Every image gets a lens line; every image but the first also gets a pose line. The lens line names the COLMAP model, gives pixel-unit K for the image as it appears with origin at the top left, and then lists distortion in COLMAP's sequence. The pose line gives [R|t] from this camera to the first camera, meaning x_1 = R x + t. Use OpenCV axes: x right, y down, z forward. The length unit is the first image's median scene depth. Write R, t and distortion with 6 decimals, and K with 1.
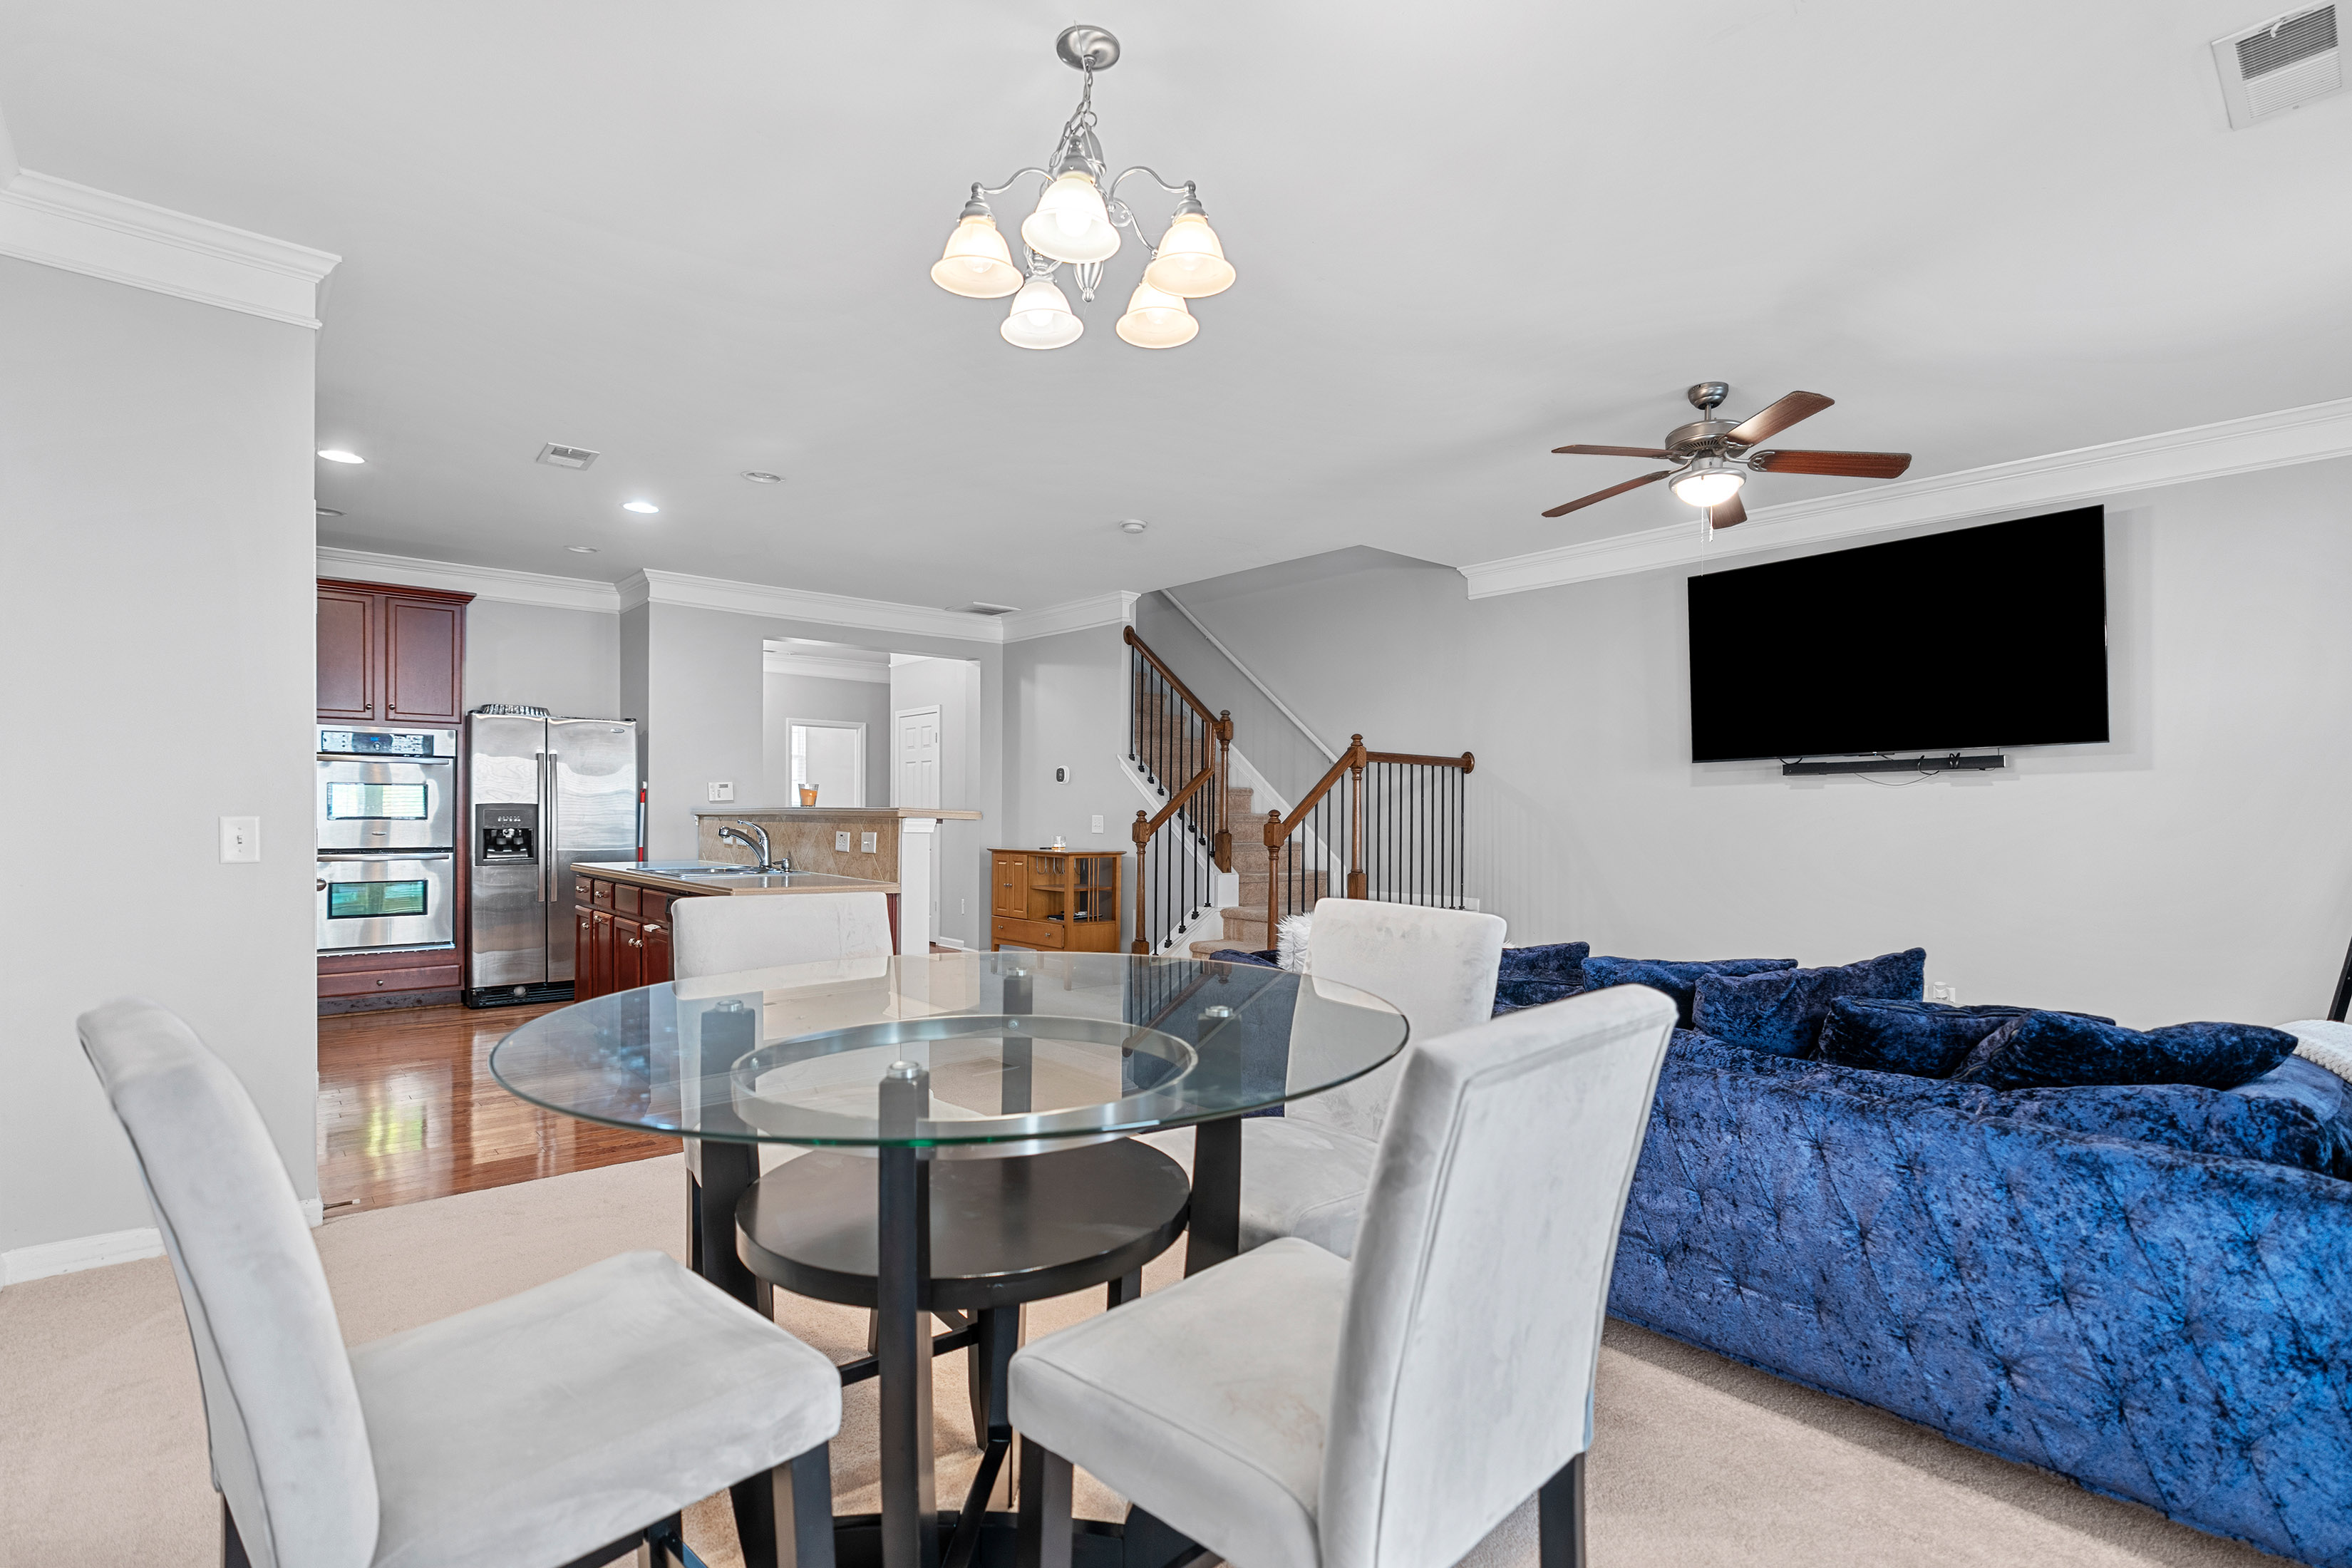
lens RADIAL K [[1078.8, 0, 1168.6], [0, 1078.8, 782.0], [0, 0, 1]] dist [-0.000637, 0.000075]
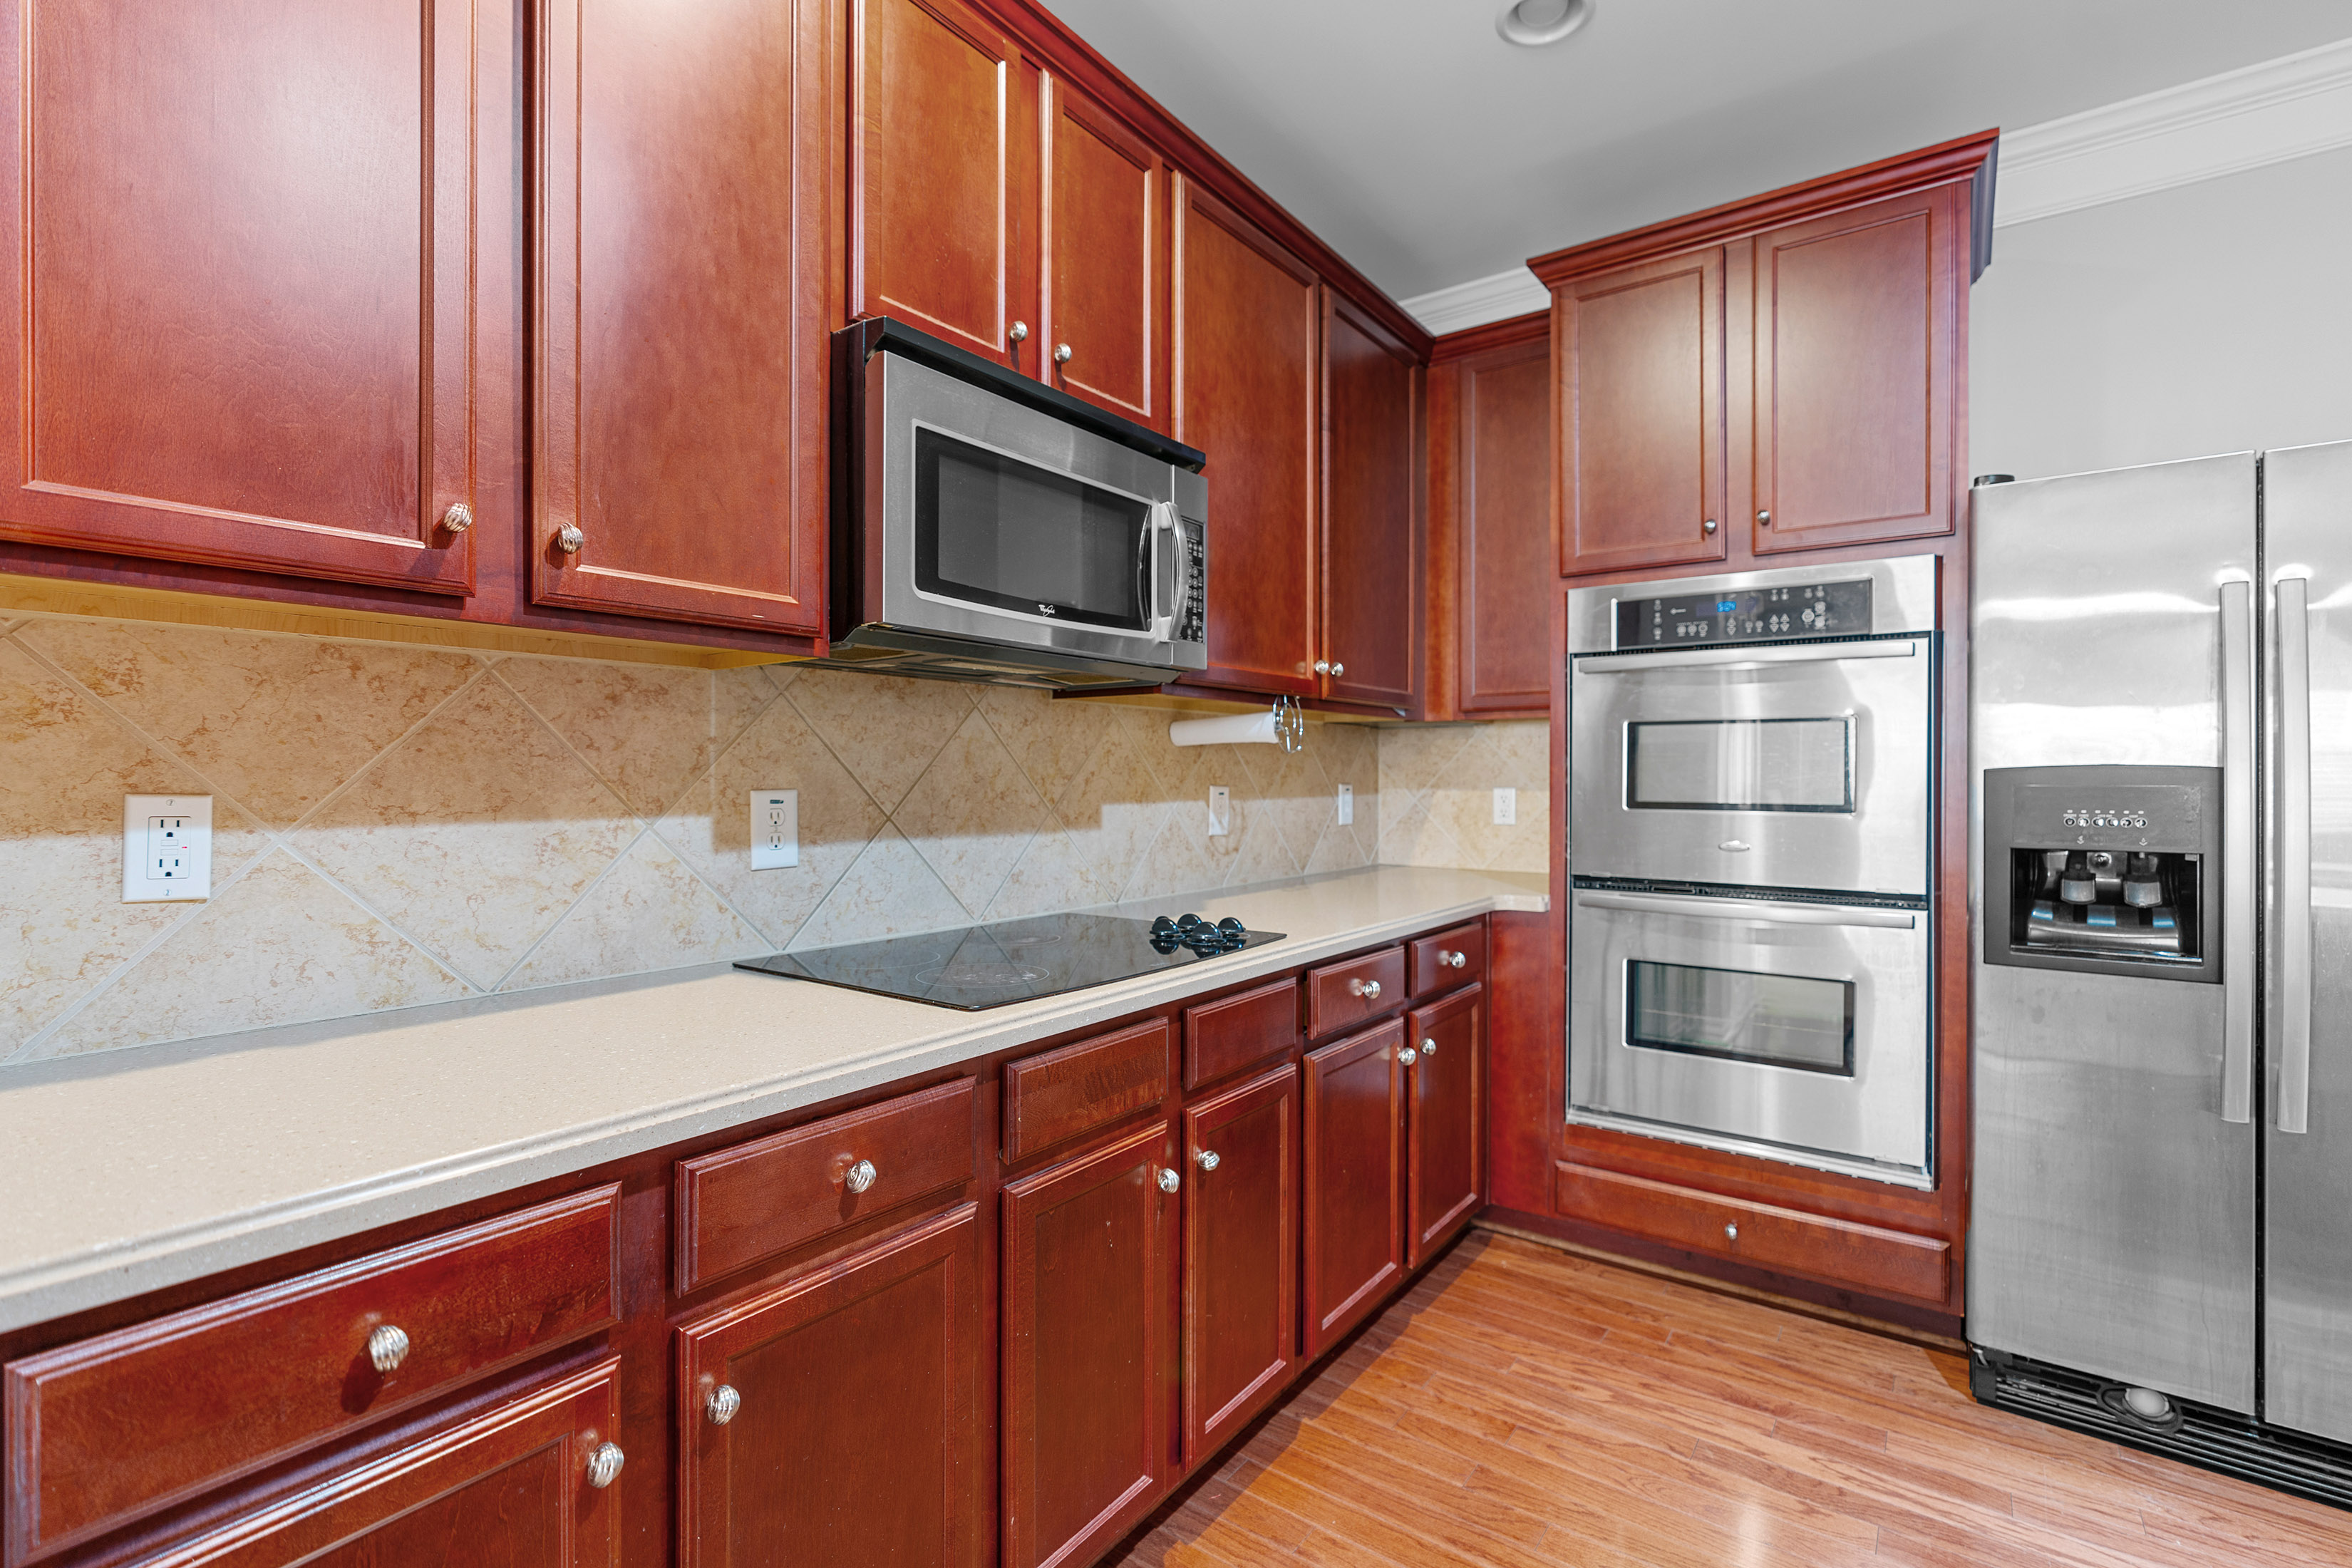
lens RADIAL K [[1062.8, 0, 1212.6], [0, 1062.8, 778.4], [0, 0, 1]] dist [-0.000605, 0.000172]
pose [[0.240005, 0.005494, -0.970756, -0.384204], [0.019069, 0.999764, 0.010373, 0.014908], [0.970584, -0.021001, 0.239843, 0.690275]]
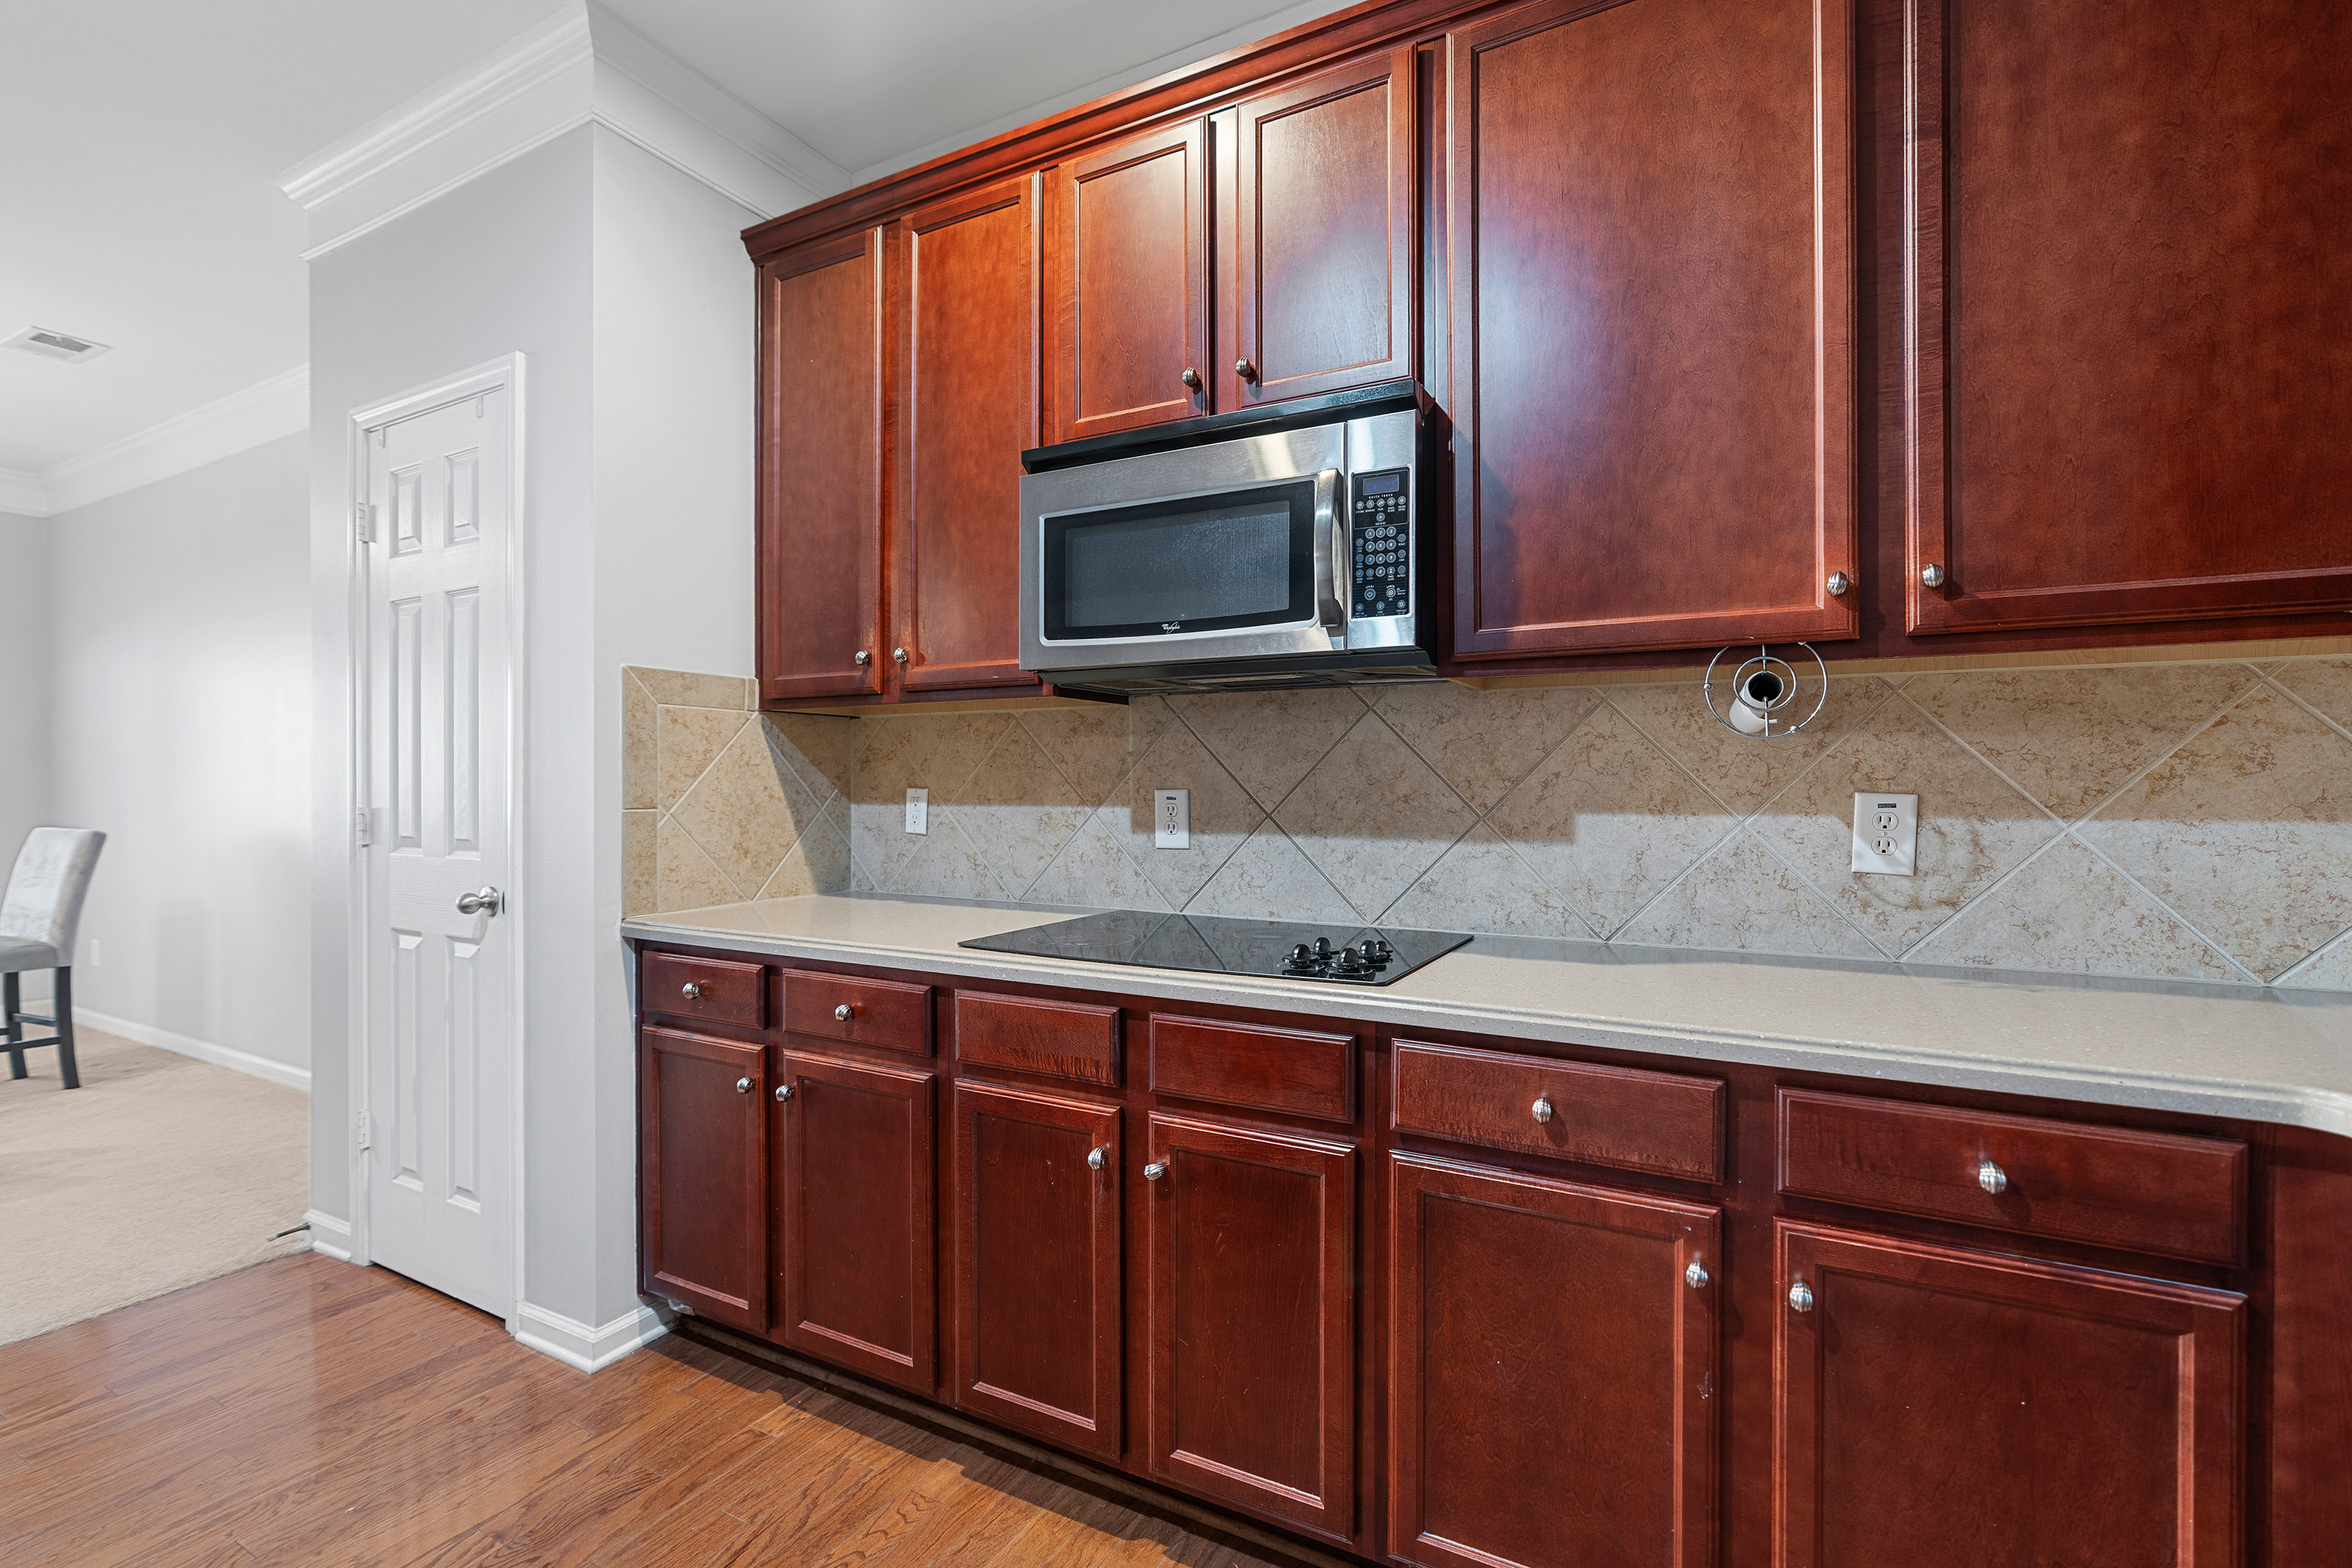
lens RADIAL K [[1078.8, 0, 1168.6], [0, 1078.8, 782.0], [0, 0, 1]] dist [-0.000637, 0.000075]
pose [[-0.938662, 0.004443, -0.344809, -0.544642], [0.011608, 0.999757, -0.018719, 0.022668], [0.344643, -0.021573, -0.938486, 0.984173]]
